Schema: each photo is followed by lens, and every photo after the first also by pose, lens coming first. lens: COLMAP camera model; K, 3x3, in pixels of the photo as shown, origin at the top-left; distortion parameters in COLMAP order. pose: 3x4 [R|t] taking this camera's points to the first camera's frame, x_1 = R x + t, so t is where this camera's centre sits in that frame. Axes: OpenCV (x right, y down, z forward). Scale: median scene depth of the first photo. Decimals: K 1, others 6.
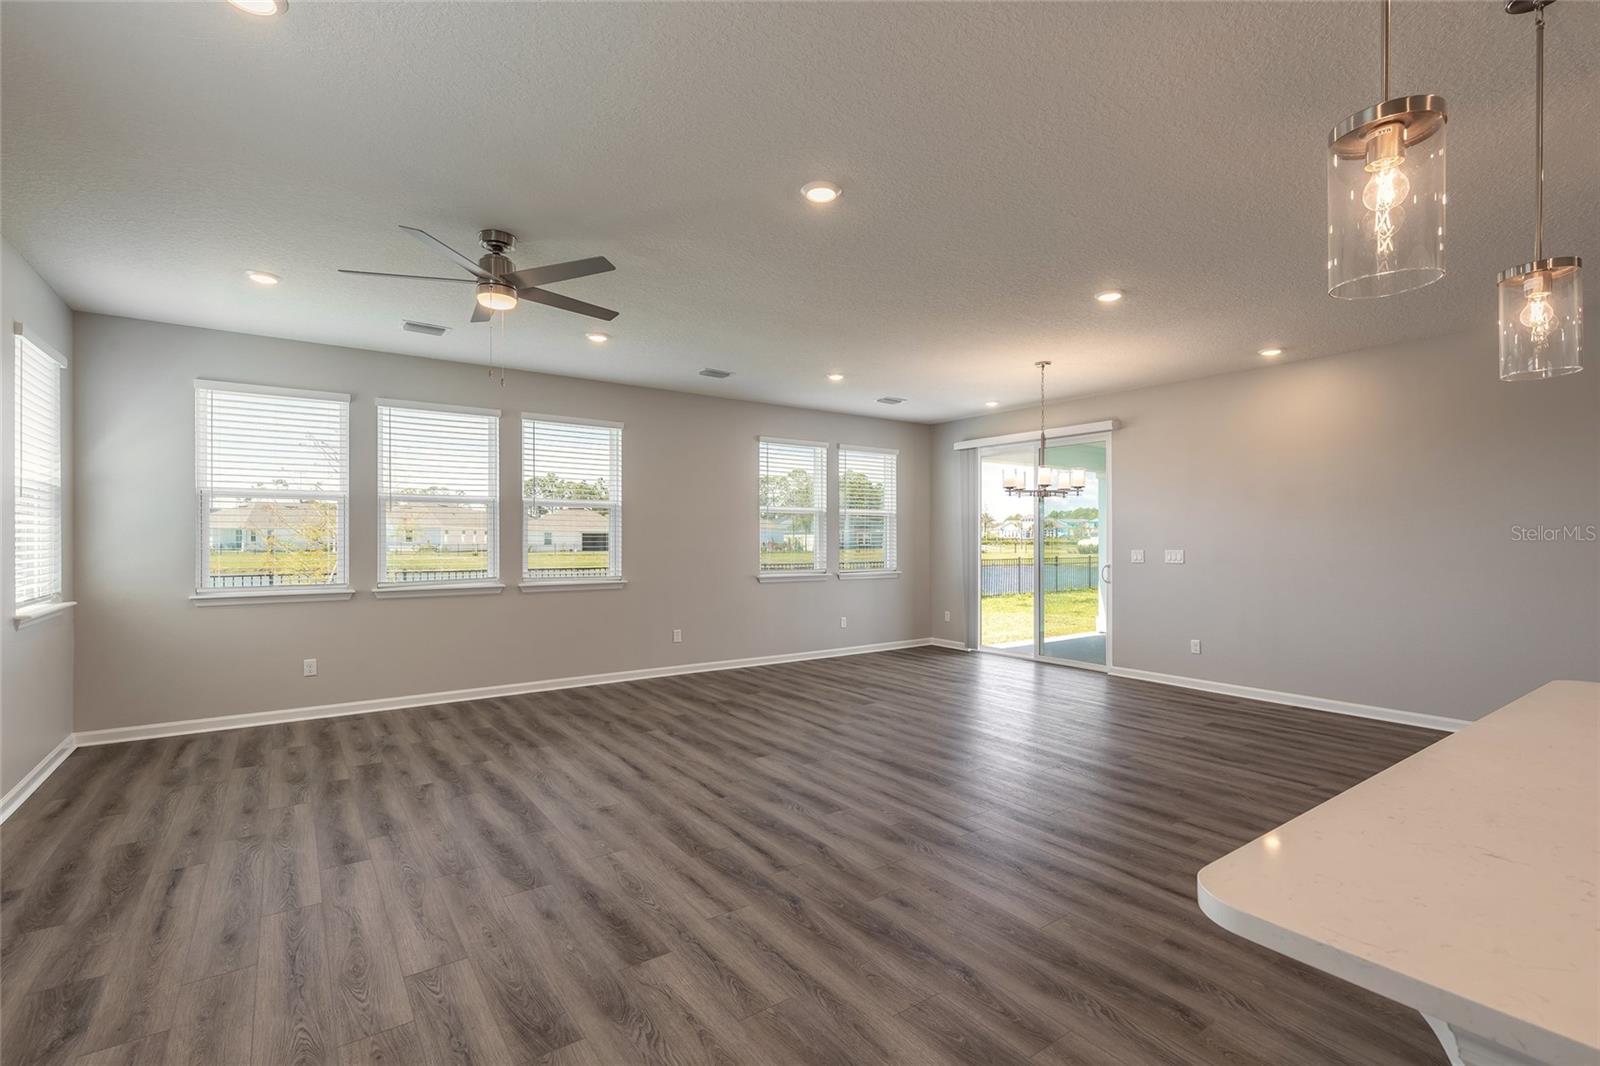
lens RADIAL K [[721.8, 0, 796.7], [0, 721.8, 535.1], [0, 0, 1]] dist [0.007720, -0.001134]
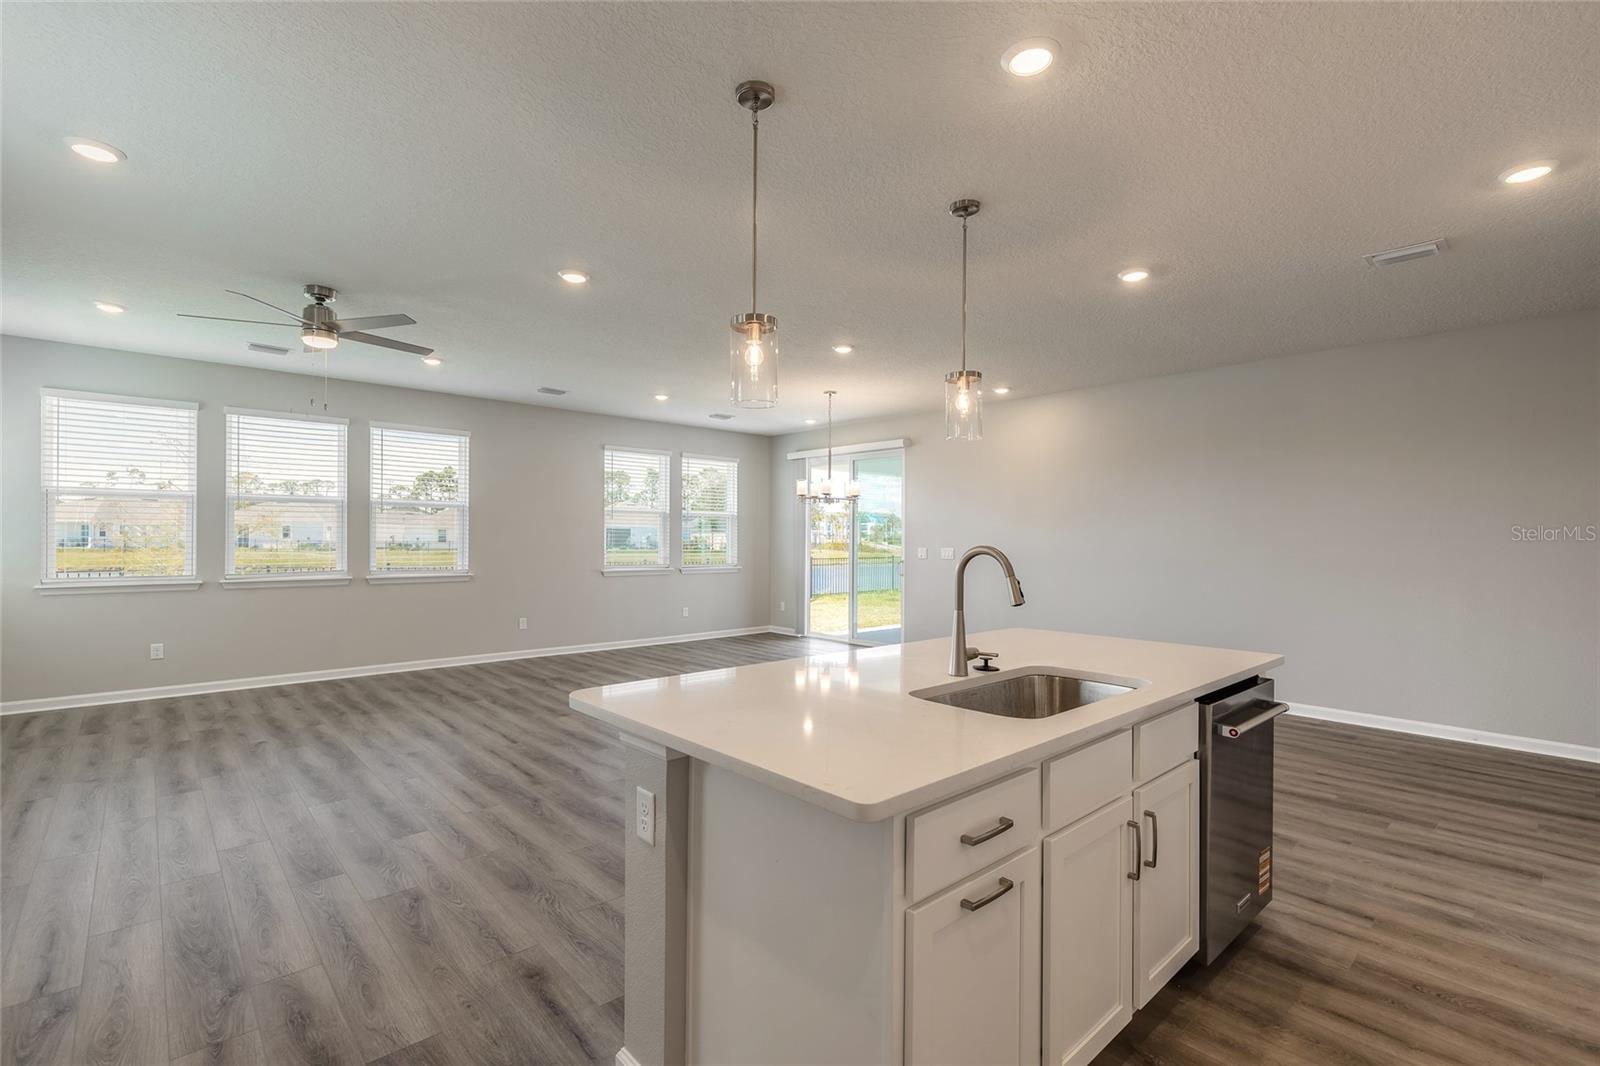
lens RADIAL K [[721.8, 0, 797.0], [0, 721.8, 535.5], [0, 0, 1]] dist [0.007720, -0.001134]
pose [[0.992832, 0.005981, 0.119368, 0.194038], [-0.006220, 0.999979, 0.001635, -0.001161], [-0.119356, -0.002366, 0.992849, -0.253331]]
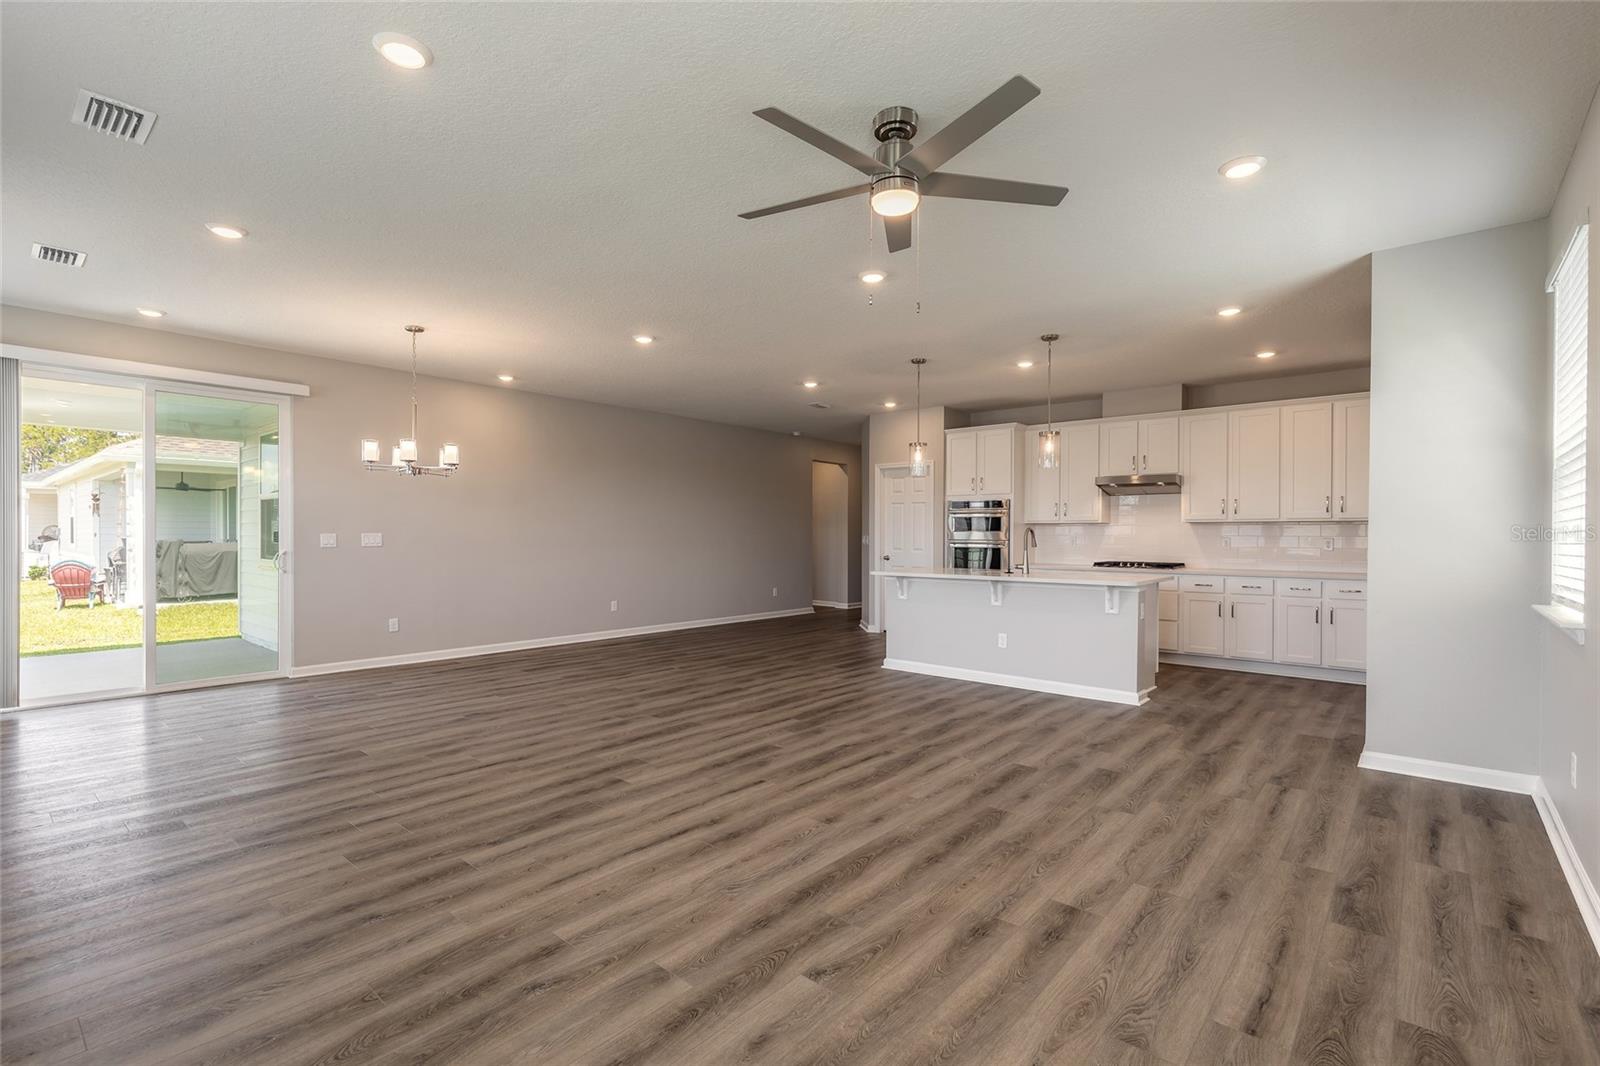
lens RADIAL K [[721.8, 0, 795.0], [0, 721.8, 537.6], [0, 0, 1]] dist [0.007720, -0.001134]
pose [[-0.237272, -0.007325, 0.971416, -0.899169], [-0.010365, 0.999934, 0.005009, 0.023566], [-0.971388, -0.008880, -0.237332, 1.012389]]
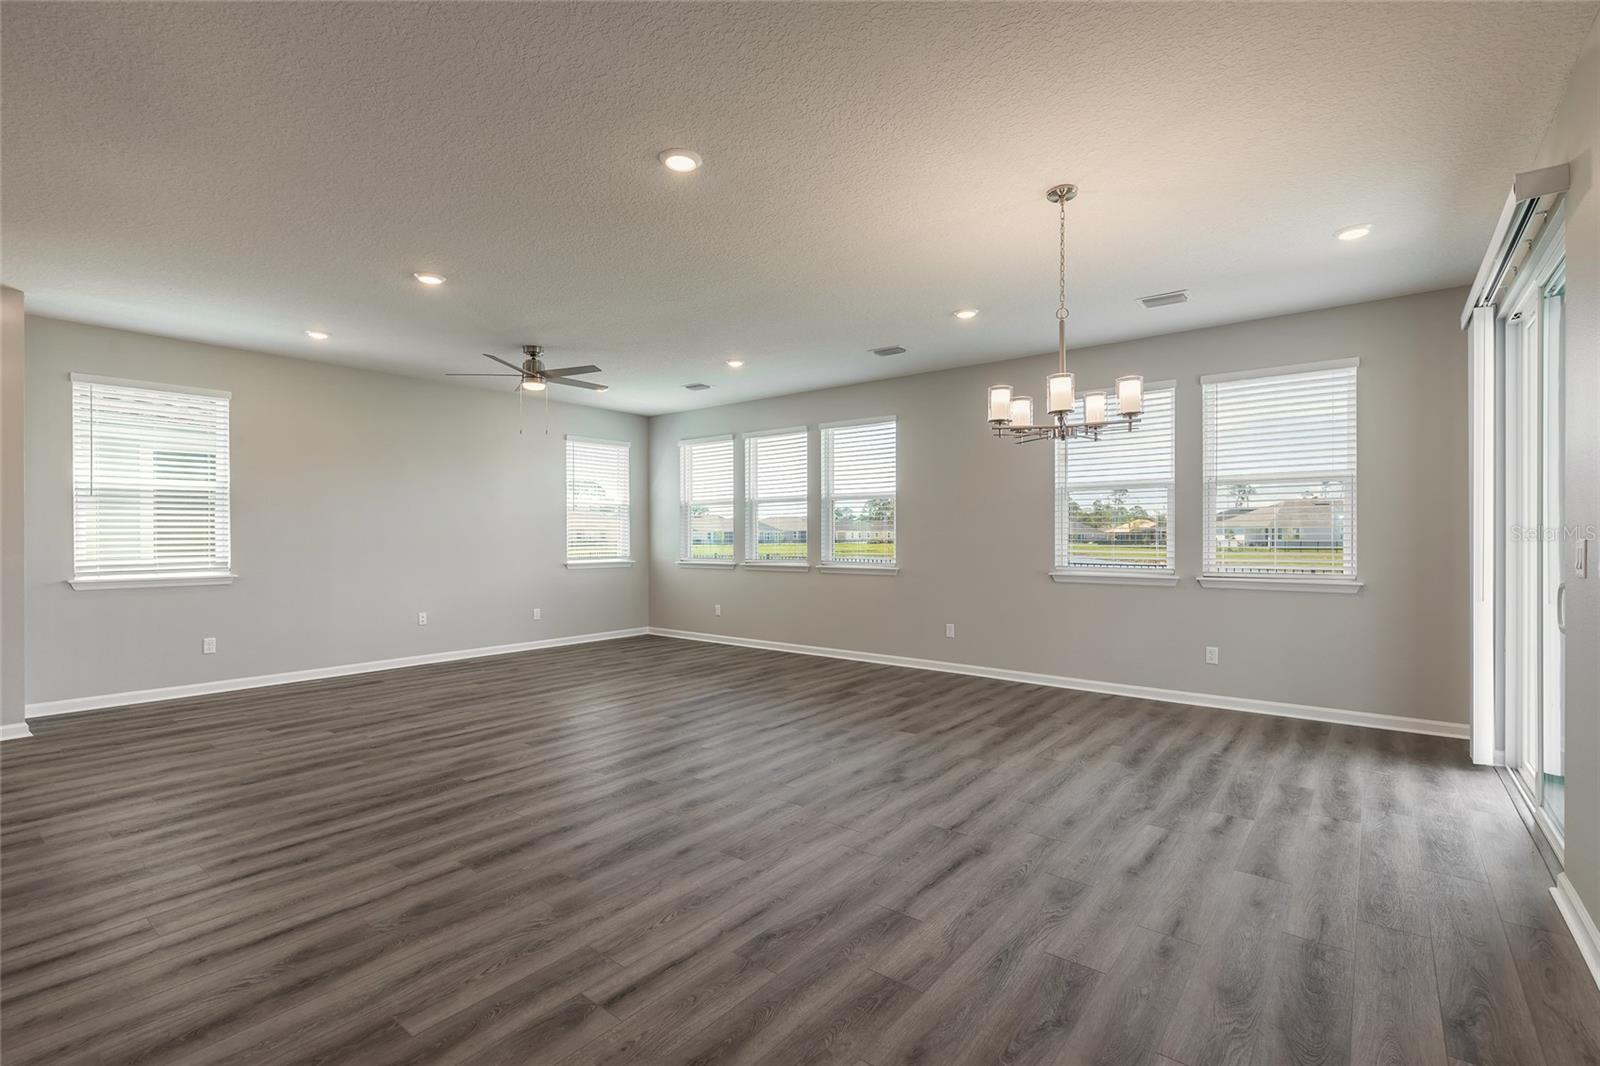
lens RADIAL K [[721.8, 0, 797.7], [0, 721.8, 538.3], [0, 0, 1]] dist [0.007720, -0.001134]
pose [[0.273179, -0.000995, -0.961963, 1.094486], [0.006974, 0.999975, 0.000946, 0.028214], [0.961938, -0.006968, 0.273179, 0.890634]]
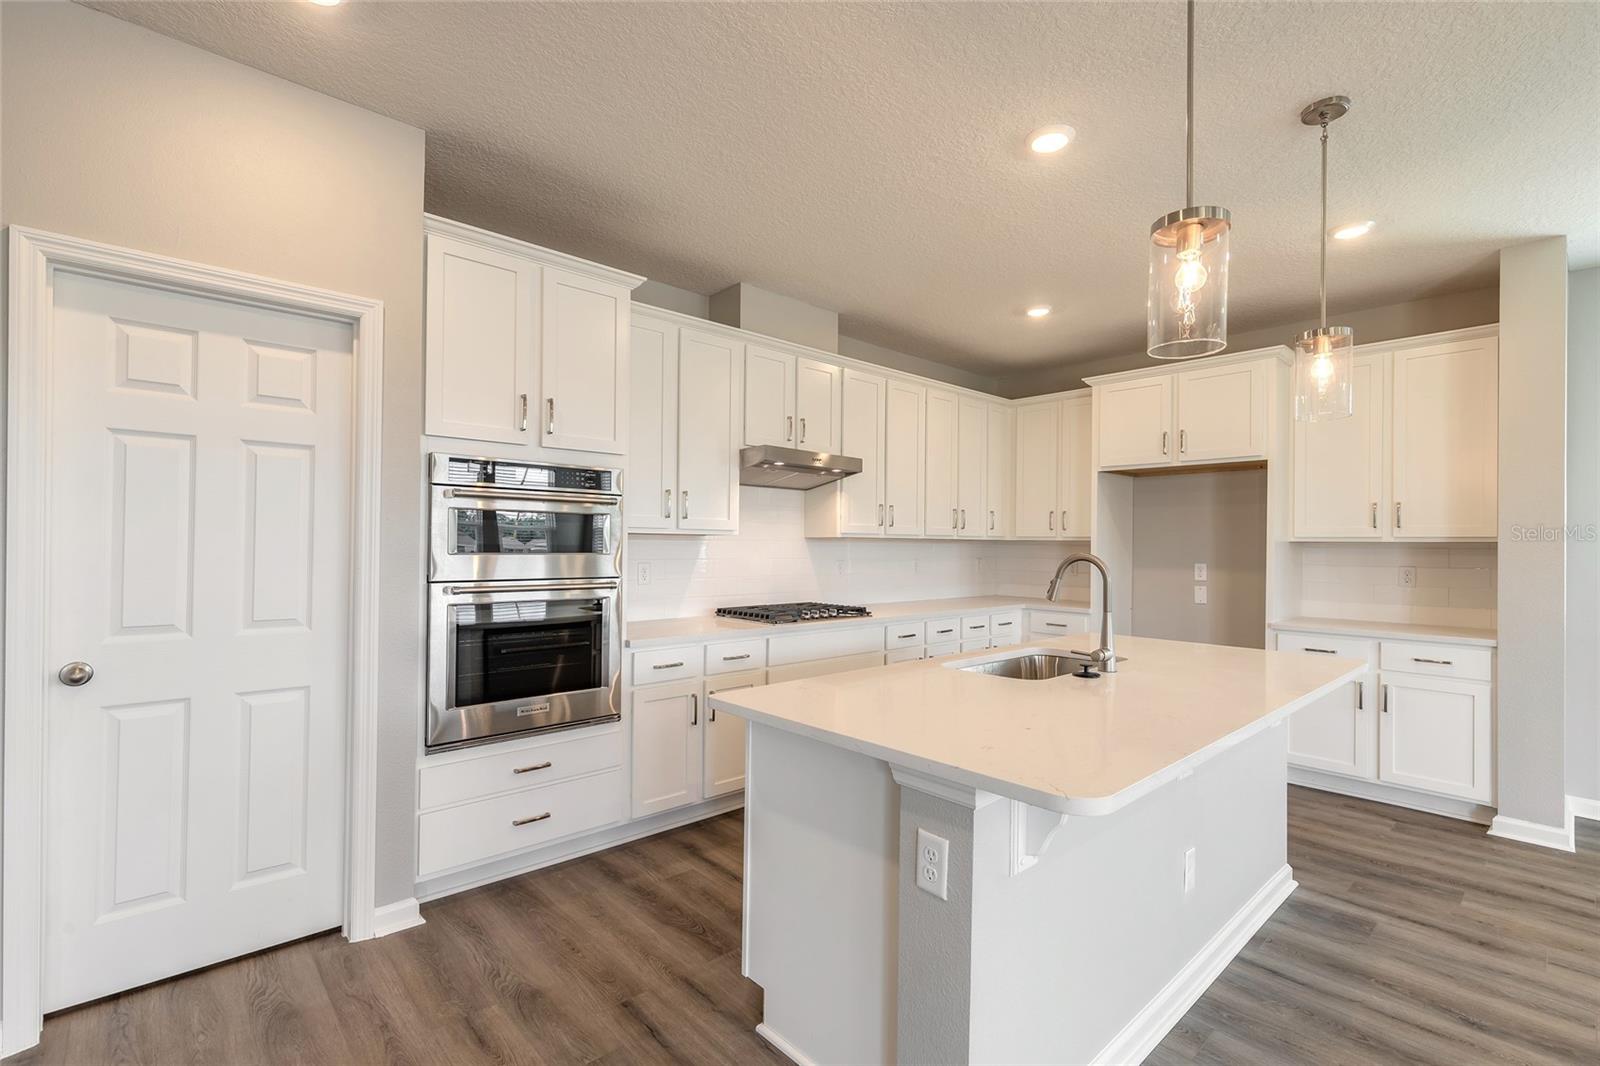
lens RADIAL K [[721.8, 0, 793.0], [0, 721.8, 540.7], [0, 0, 1]] dist [0.007720, -0.001134]
pose [[-0.993185, -0.012994, -0.115822, 0.676538], [-0.011774, 0.999868, -0.011210, 0.004523], [0.115952, -0.009770, -0.993207, 0.767122]]
